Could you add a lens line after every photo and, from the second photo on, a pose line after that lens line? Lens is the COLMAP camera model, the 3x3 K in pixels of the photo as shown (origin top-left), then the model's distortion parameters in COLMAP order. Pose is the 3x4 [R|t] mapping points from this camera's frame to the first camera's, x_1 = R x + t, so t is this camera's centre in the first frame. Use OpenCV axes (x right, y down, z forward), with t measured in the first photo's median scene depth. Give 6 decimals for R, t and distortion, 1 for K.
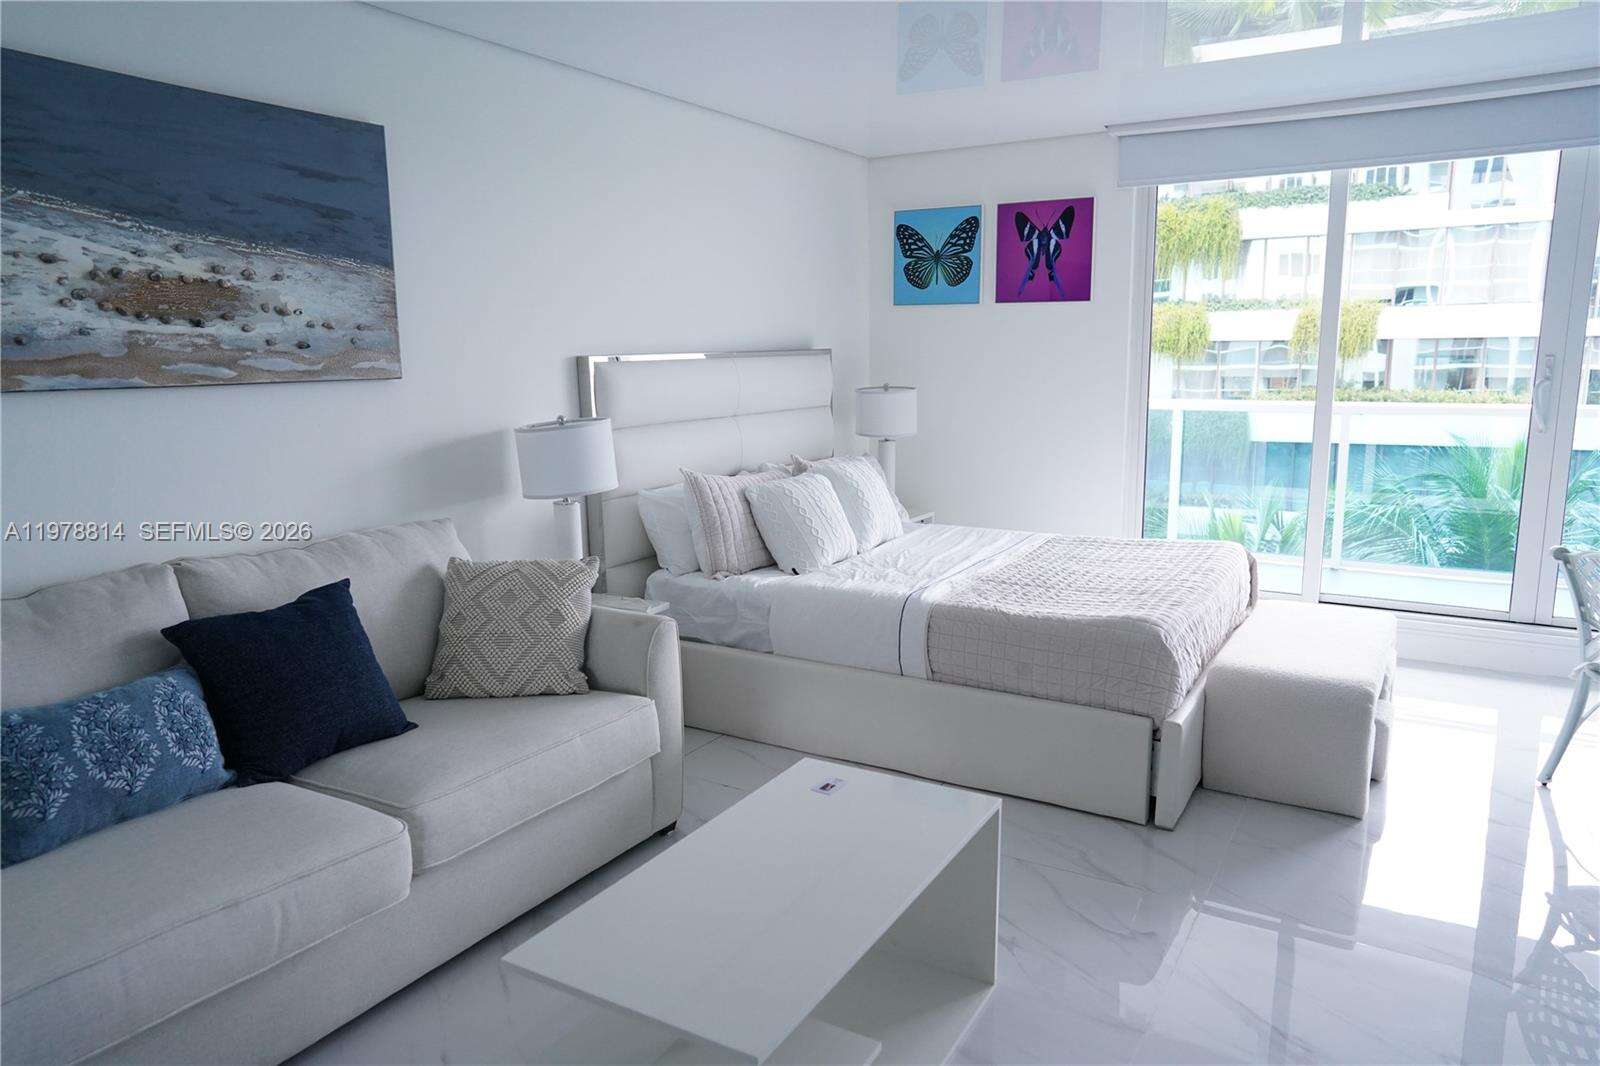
lens RADIAL K [[1072.8, 0, 799.8], [0, 1072.8, 536.2], [0, 0, 1]] dist [-0.024010, 0.041367]
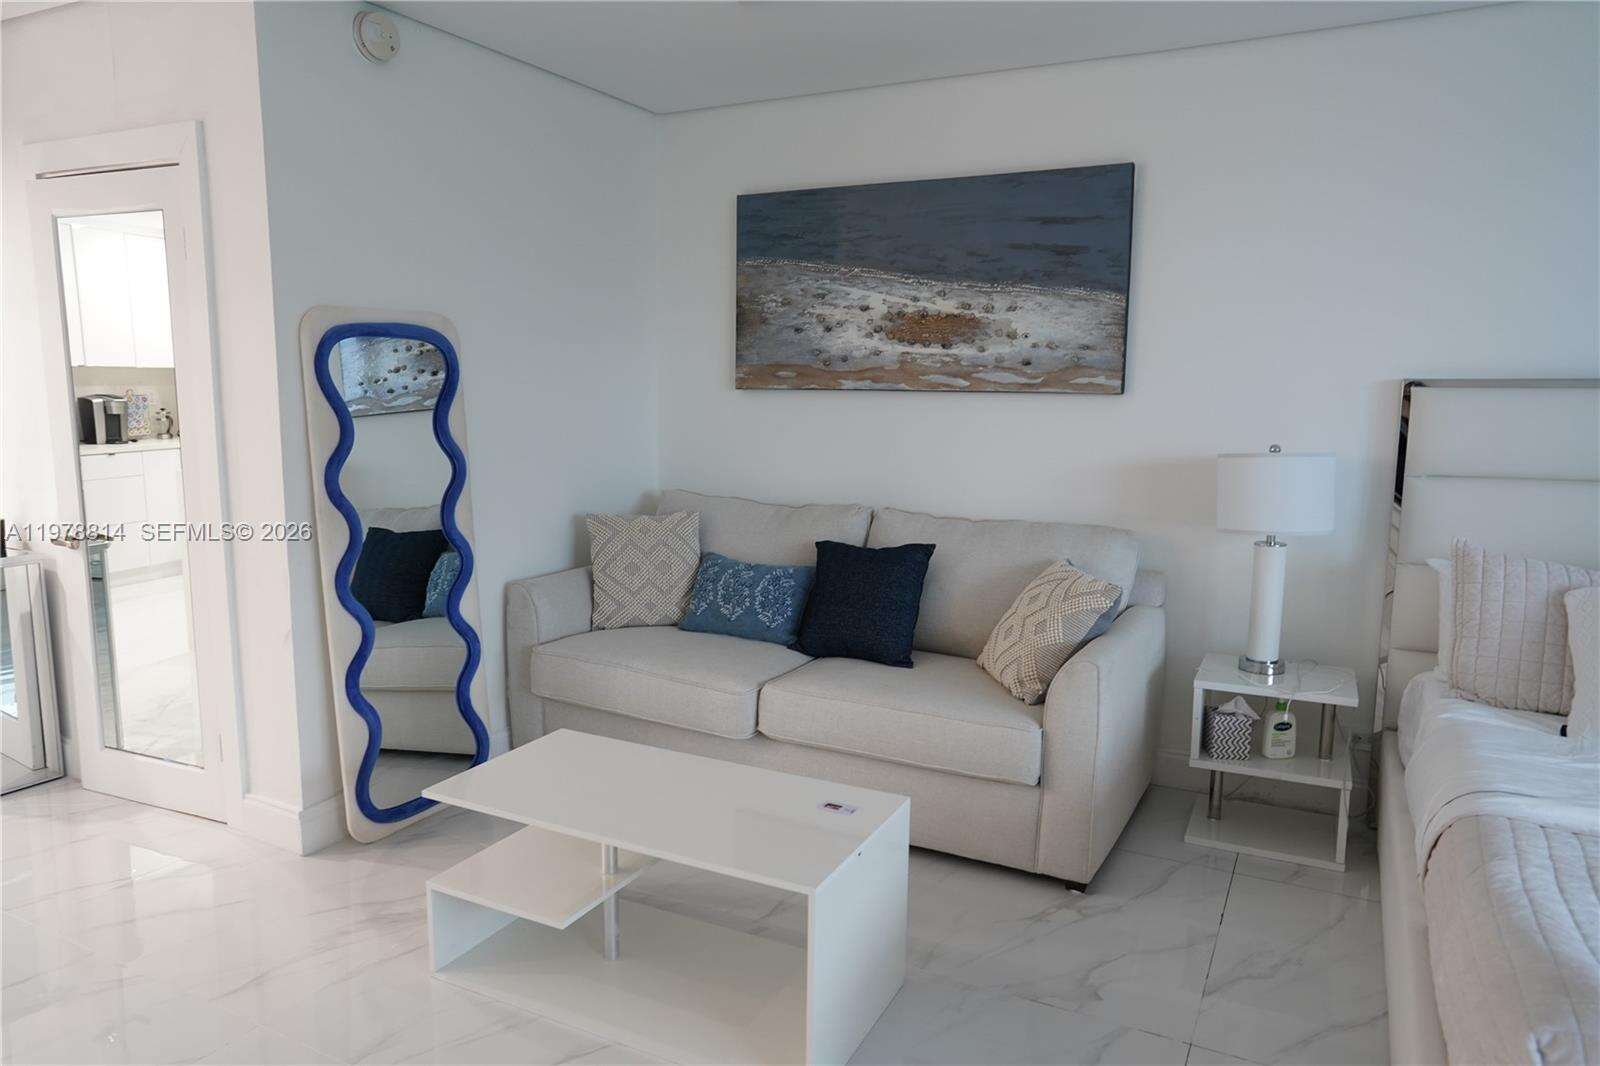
lens RADIAL K [[1072.8, 0, 799.3], [0, 1072.8, 531.5], [0, 0, 1]] dist [-0.024010, 0.041367]
pose [[0.058451, 0.147758, -0.987295, 0.763468], [-0.185783, 0.973319, 0.134668, -0.108160], [0.980851, 0.175551, 0.084342, 0.680741]]
